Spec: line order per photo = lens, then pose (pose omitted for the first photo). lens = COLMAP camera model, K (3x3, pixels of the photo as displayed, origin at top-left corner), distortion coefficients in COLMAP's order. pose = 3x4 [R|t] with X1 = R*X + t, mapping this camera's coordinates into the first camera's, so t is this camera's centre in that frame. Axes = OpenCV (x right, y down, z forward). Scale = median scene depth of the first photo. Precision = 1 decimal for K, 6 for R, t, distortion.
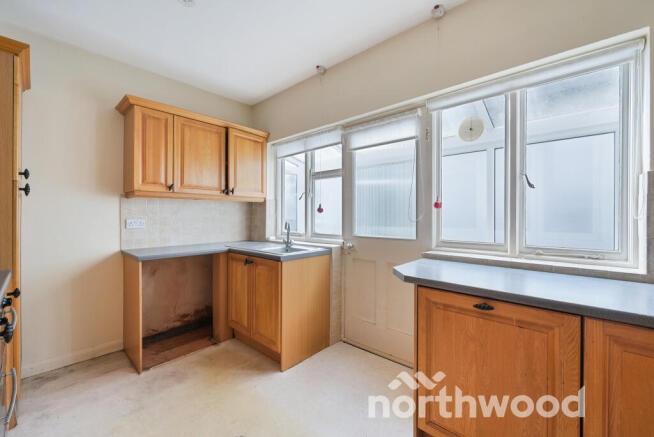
lens RADIAL K [[270.2, 0, 326.9], [0, 270.2, 217.8], [0, 0, 1]] dist [0.004362, 0.000290]
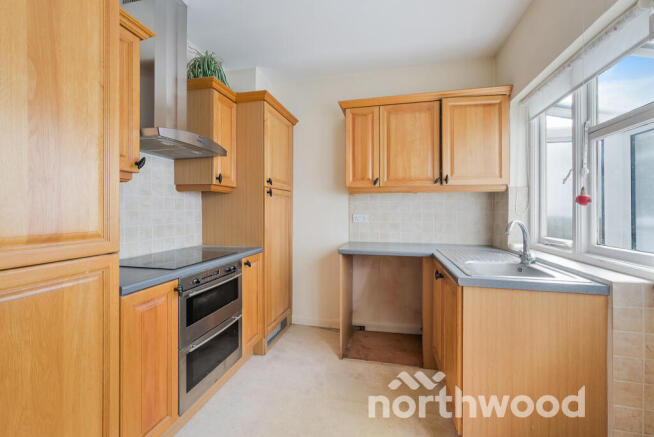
lens RADIAL K [[270.2, 0, 328.3], [0, 270.2, 212.6], [0, 0, 1]] dist [0.004362, 0.000290]
pose [[0.489094, 0.005404, -0.872214, 0.164847], [-0.008871, 0.999960, 0.001221, -0.001569], [0.872186, 0.007141, 0.489123, 0.341333]]
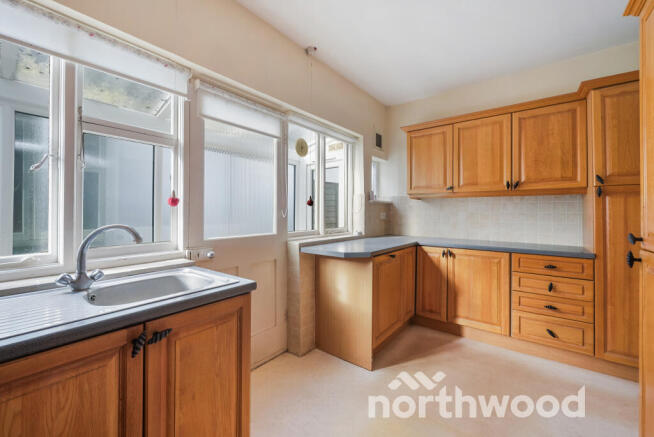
lens RADIAL K [[270.2, 0, 326.6], [0, 270.2, 211.9], [0, 0, 1]] dist [0.004362, 0.000290]
pose [[-0.064062, 0.000811, 0.997946, -0.606275], [0.006642, 0.999978, -0.000386, -0.004166], [-0.997924, 0.006603, -0.064066, 0.719959]]
